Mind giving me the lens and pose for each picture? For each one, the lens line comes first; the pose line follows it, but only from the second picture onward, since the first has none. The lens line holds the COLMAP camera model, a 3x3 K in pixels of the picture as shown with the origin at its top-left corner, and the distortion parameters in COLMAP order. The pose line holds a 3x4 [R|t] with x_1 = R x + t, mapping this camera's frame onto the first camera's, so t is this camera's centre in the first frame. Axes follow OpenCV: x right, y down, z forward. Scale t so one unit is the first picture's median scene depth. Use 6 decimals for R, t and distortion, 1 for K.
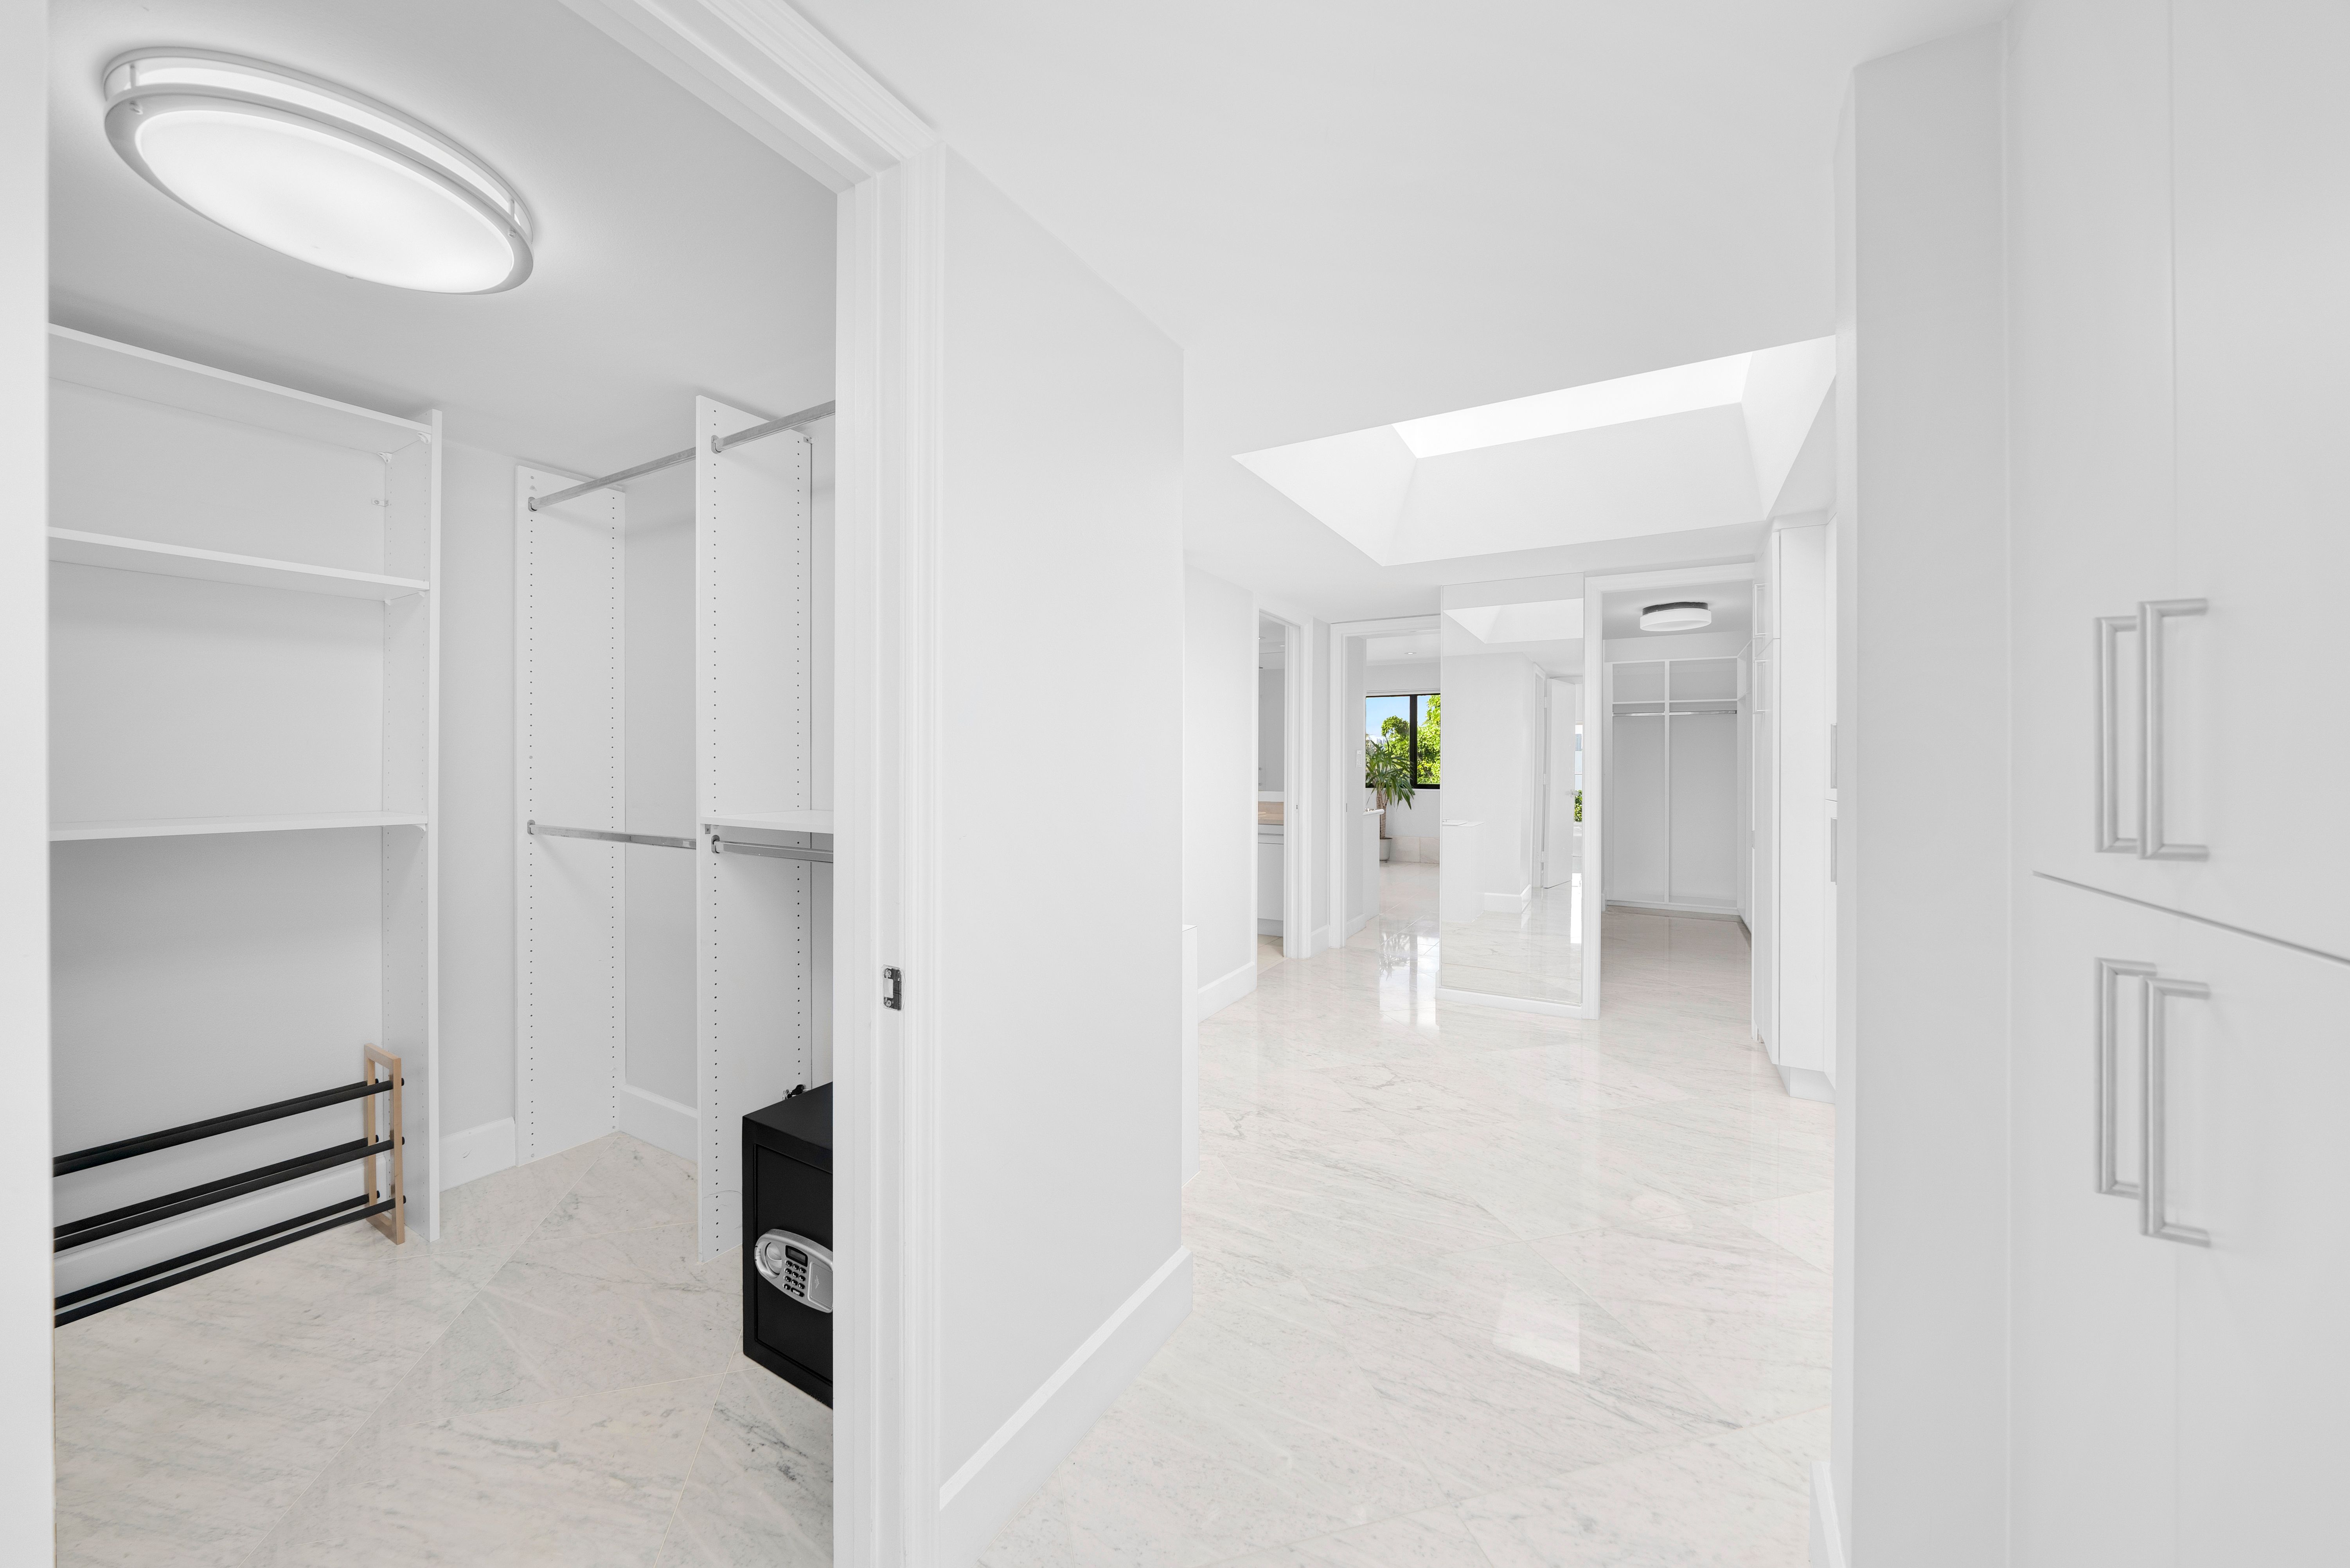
lens RADIAL K [[838.3, 0, 1158.1], [0, 838.3, 752.0], [0, 0, 1]] dist [-0.032938, -0.000009]
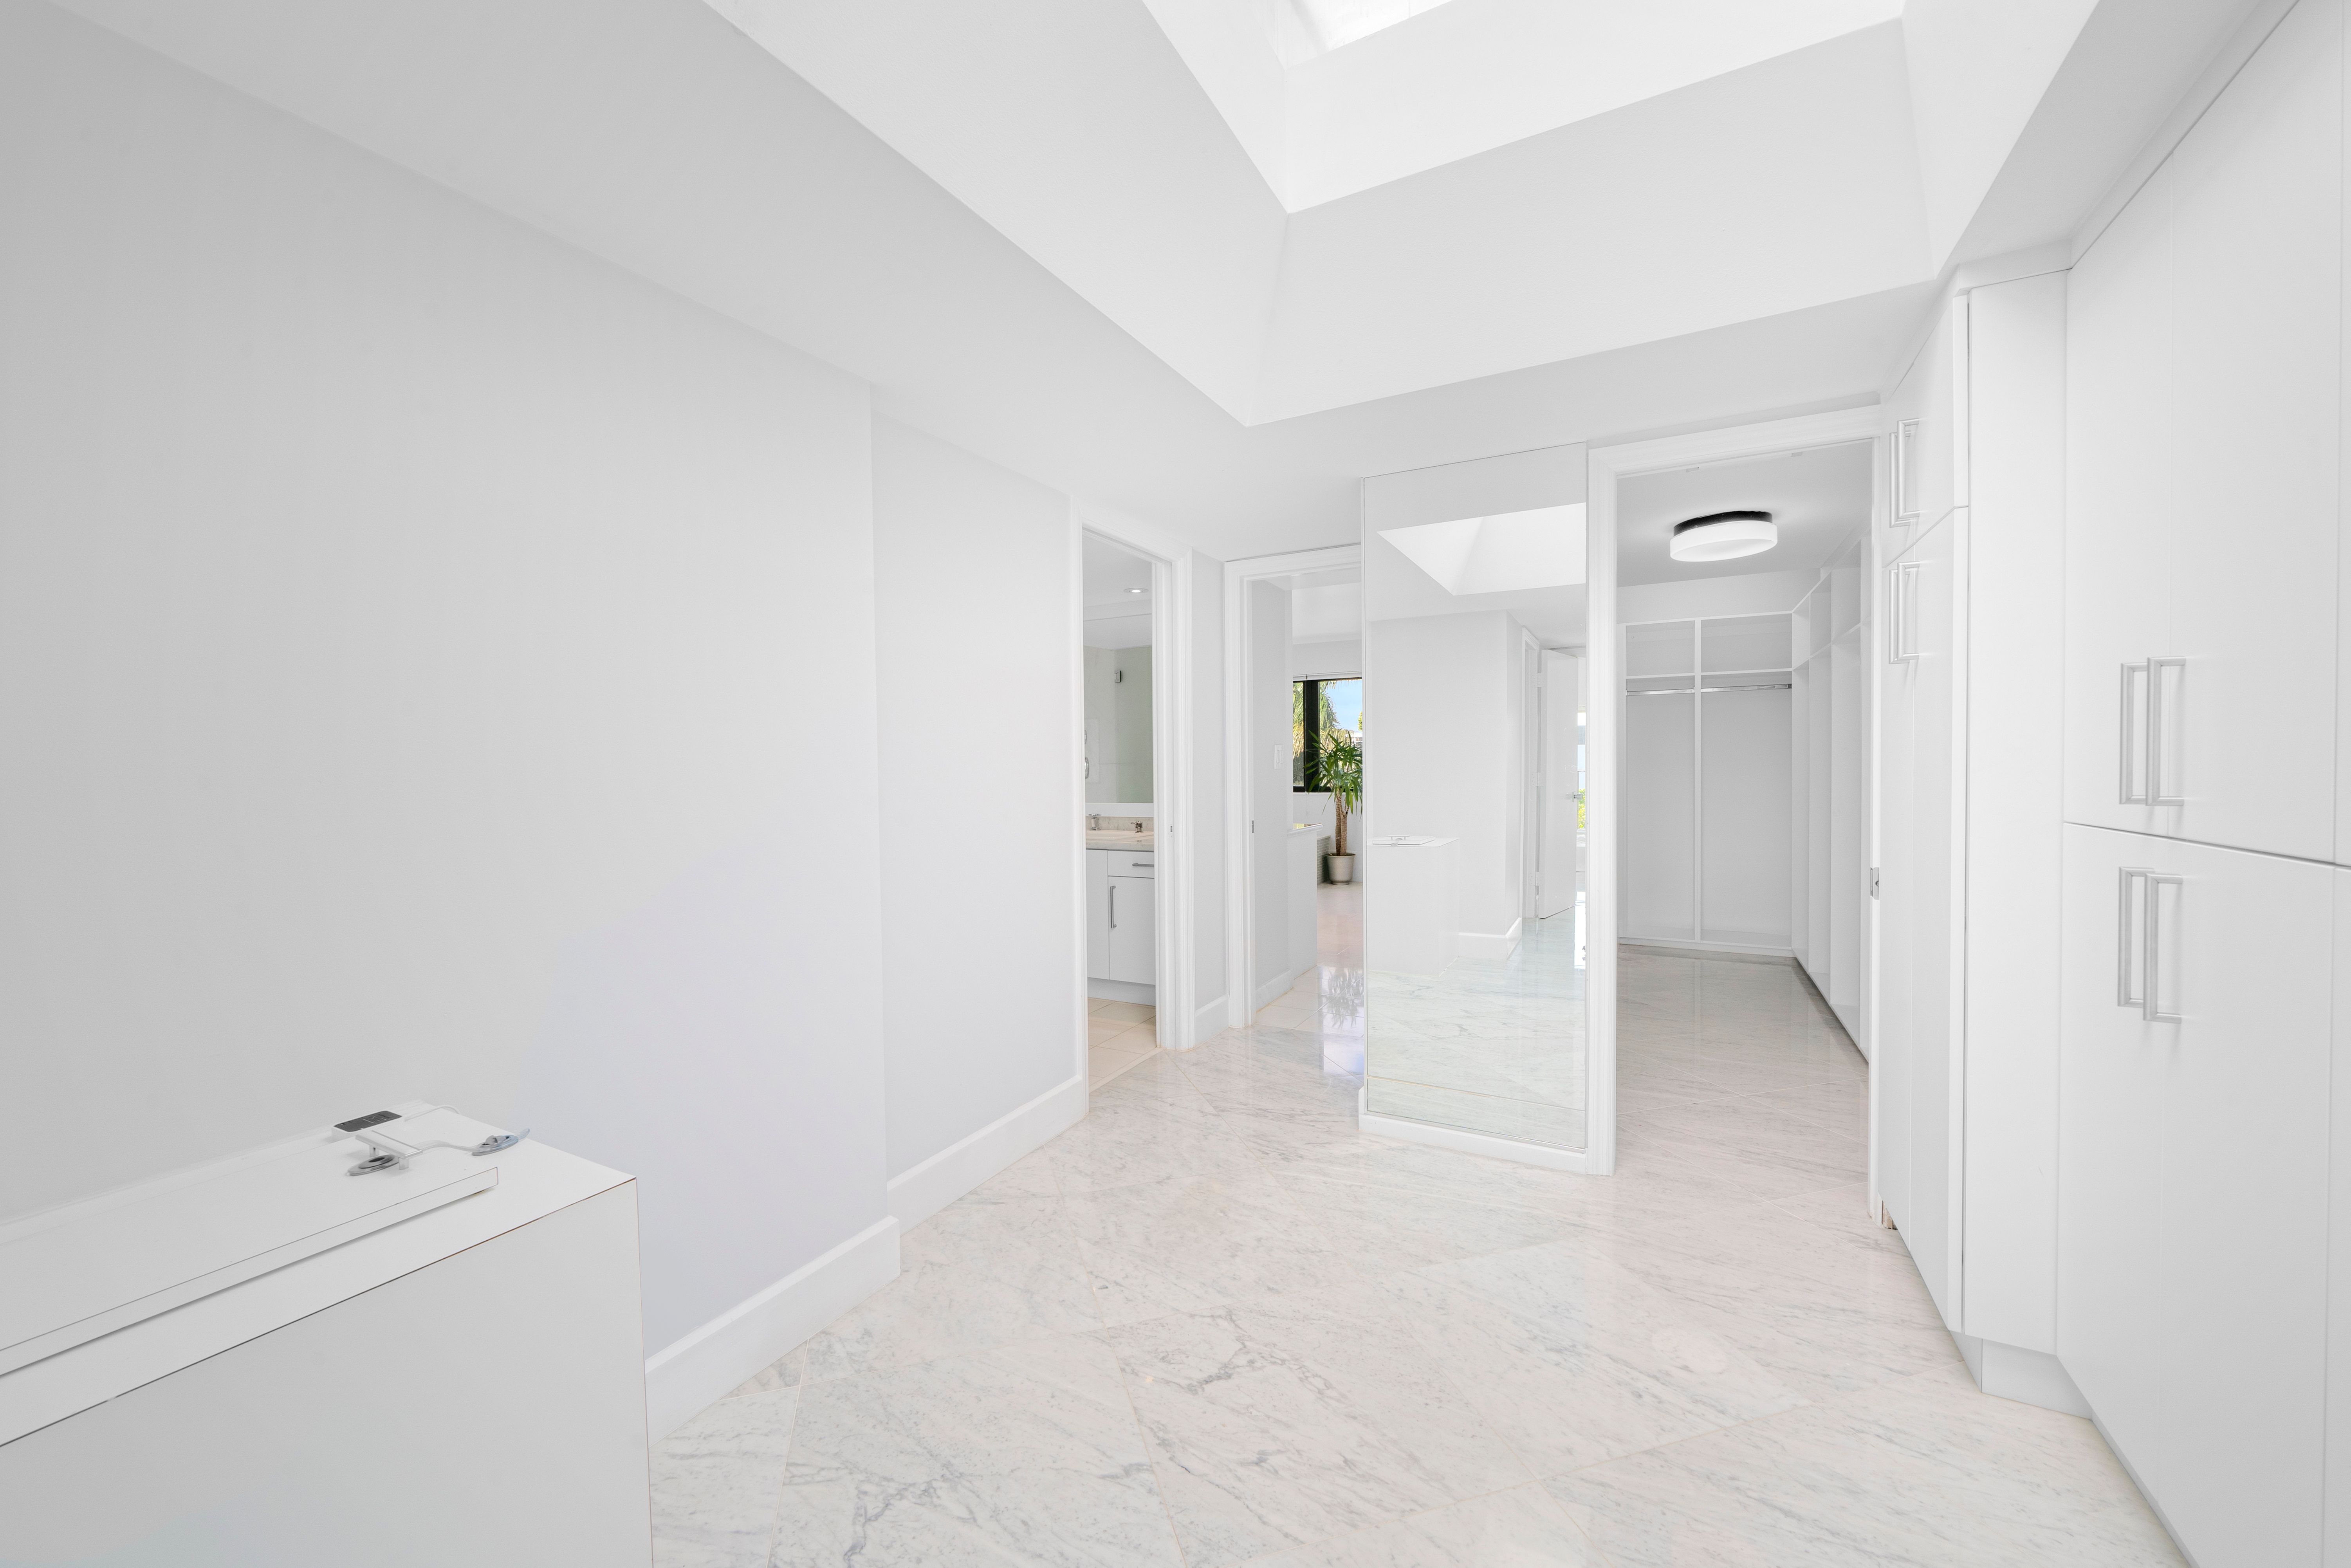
lens RADIAL K [[887.3, 0, 1172.0], [0, 887.3, 772.3], [0, 0, 1]] dist [-0.024868, -0.000495]
pose [[0.999346, -0.015480, 0.032689, 0.139997], [0.014766, 0.999649, 0.021981, 0.004063], [-0.033018, -0.021484, 0.999224, 0.273932]]
